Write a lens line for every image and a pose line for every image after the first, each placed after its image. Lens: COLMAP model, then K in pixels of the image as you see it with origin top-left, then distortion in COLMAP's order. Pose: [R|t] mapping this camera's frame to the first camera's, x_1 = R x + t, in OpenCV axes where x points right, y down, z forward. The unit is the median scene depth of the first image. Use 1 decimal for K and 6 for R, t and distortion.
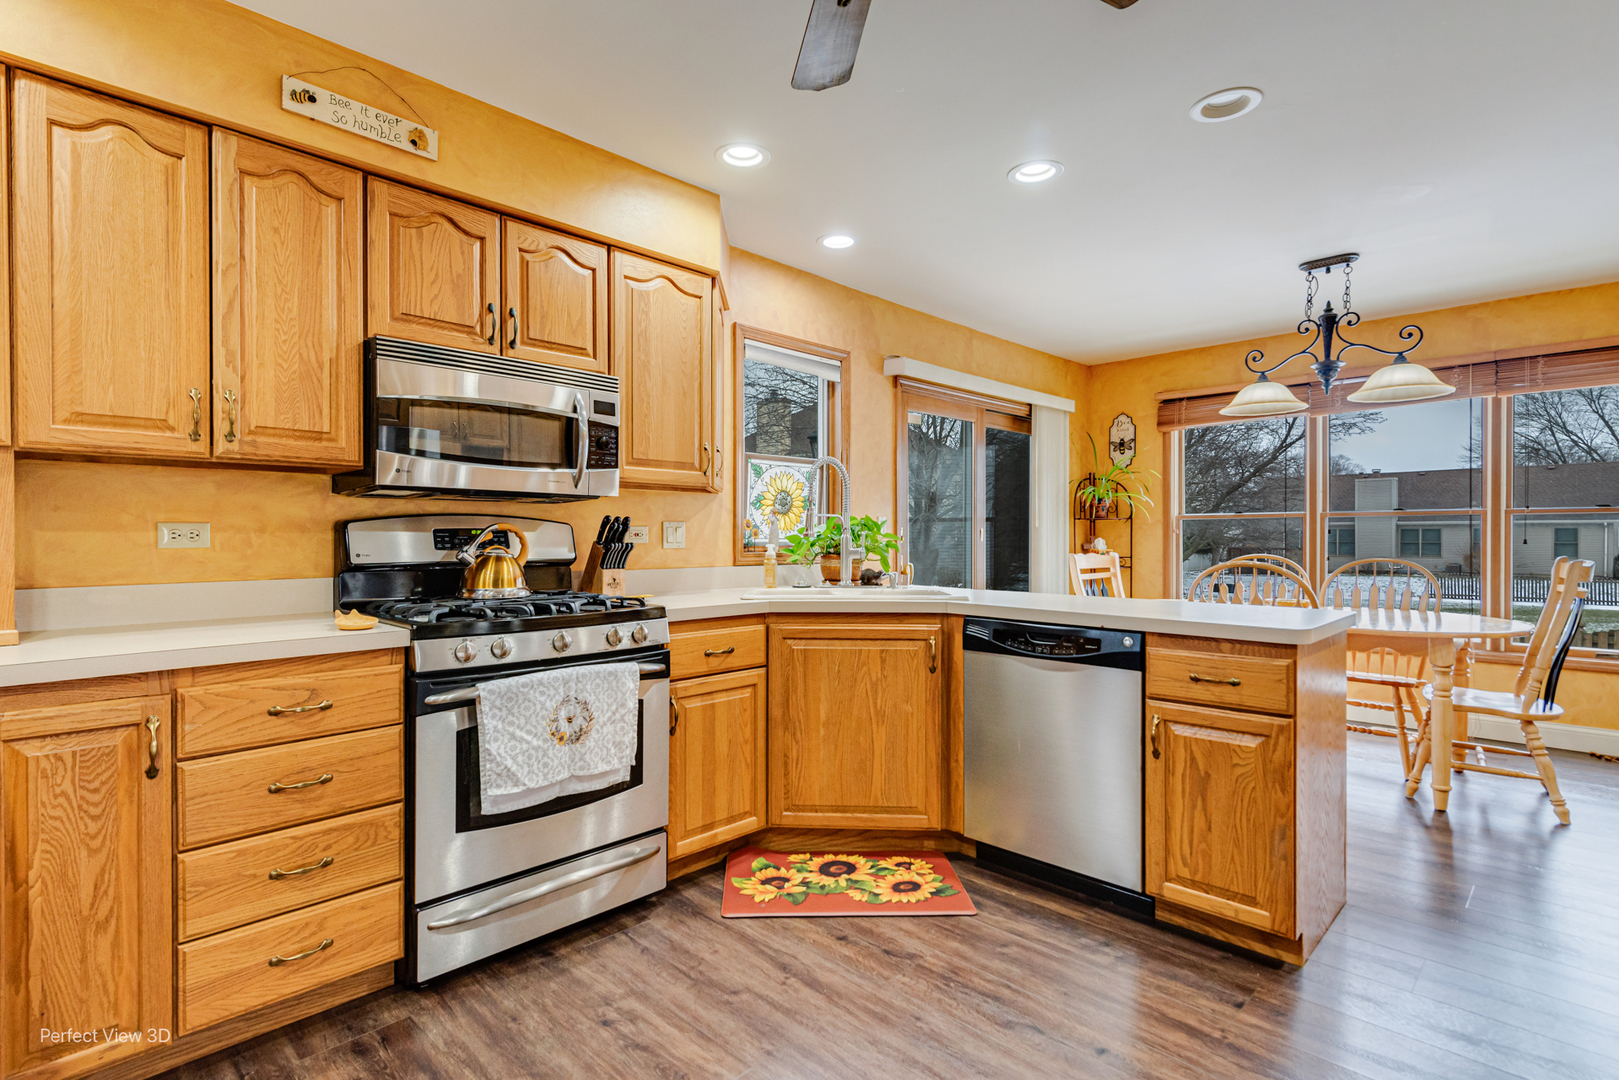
lens RADIAL K [[796.0, 0, 798.1], [0, 796.0, 542.6], [0, 0, 1]] dist [0.004389, -0.001474]
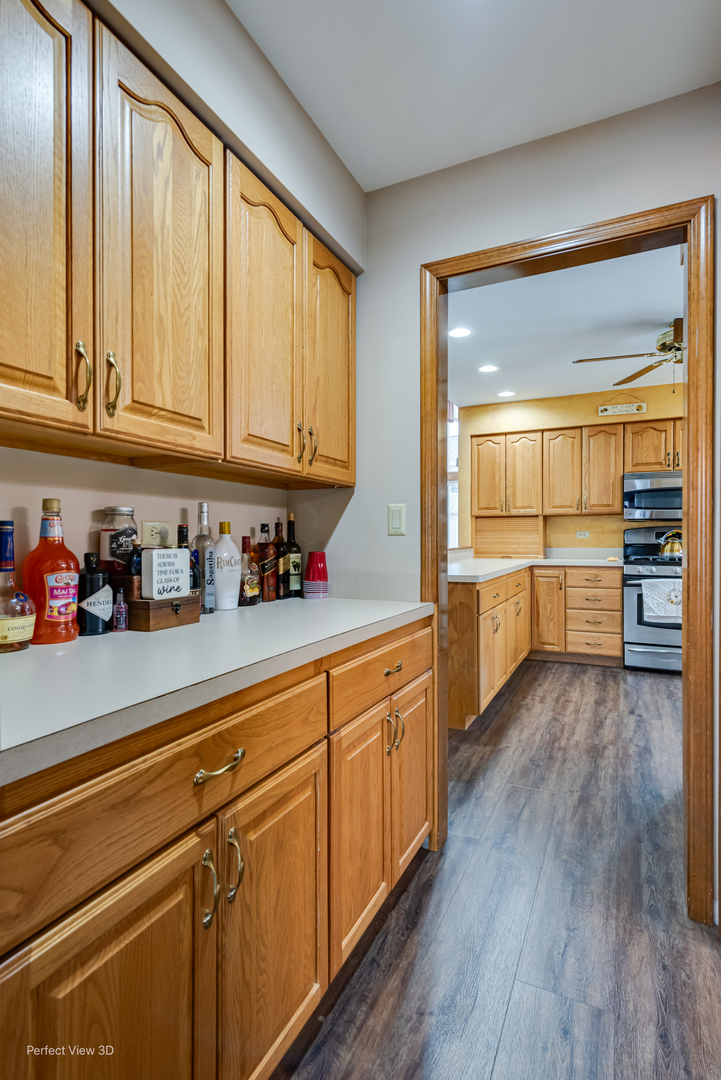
lens RADIAL K [[531.0, 0, 357.9], [0, 531.0, 539.1], [0, 0, 1]] dist [0.004389, -0.001474]
pose [[0.319791, 0.003780, -0.947480, 1.265001], [-0.006158, 0.999979, 0.001911, 0.014489], [0.947468, 0.005223, 0.319808, -0.784333]]
